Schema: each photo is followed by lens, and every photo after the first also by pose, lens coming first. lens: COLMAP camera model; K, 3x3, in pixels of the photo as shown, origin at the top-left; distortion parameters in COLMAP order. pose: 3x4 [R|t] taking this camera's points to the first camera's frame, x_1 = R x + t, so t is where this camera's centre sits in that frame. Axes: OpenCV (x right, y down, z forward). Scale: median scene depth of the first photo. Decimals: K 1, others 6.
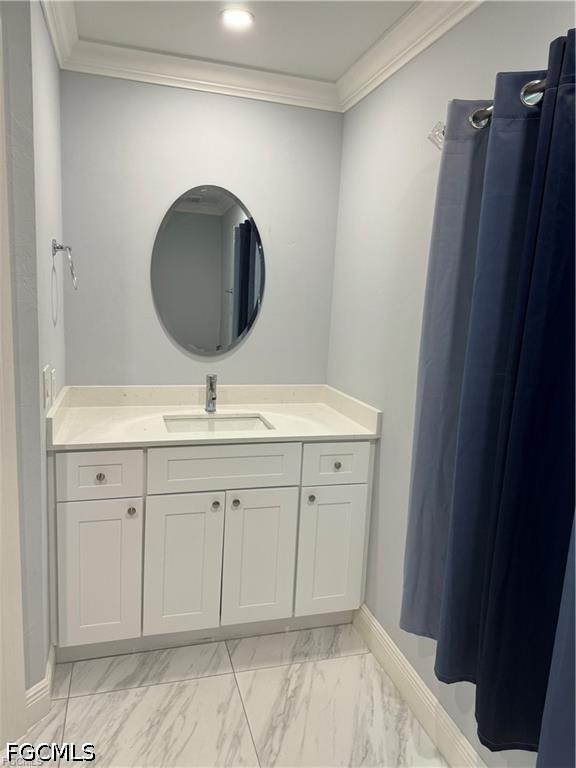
lens RADIAL K [[537.2, 0, 290.4], [0, 537.2, 385.2], [0, 0, 1]] dist [0.134247, -0.149967]
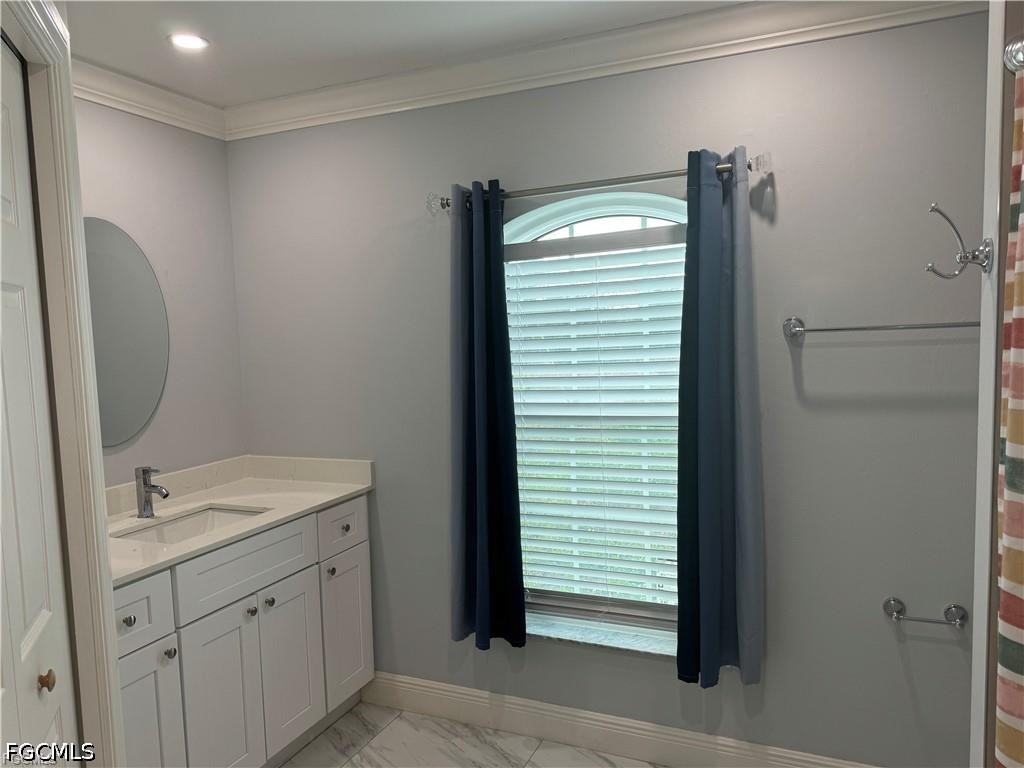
lens RADIAL K [[716.2, 0, 517.4], [0, 716.2, 381.4], [0, 0, 1]] dist [0.134247, -0.149967]
pose [[0.653087, -0.125777, 0.746764, -0.610295], [0.179581, 0.983705, 0.008632, -0.056192], [-0.735682, 0.128467, 0.665033, -0.072631]]
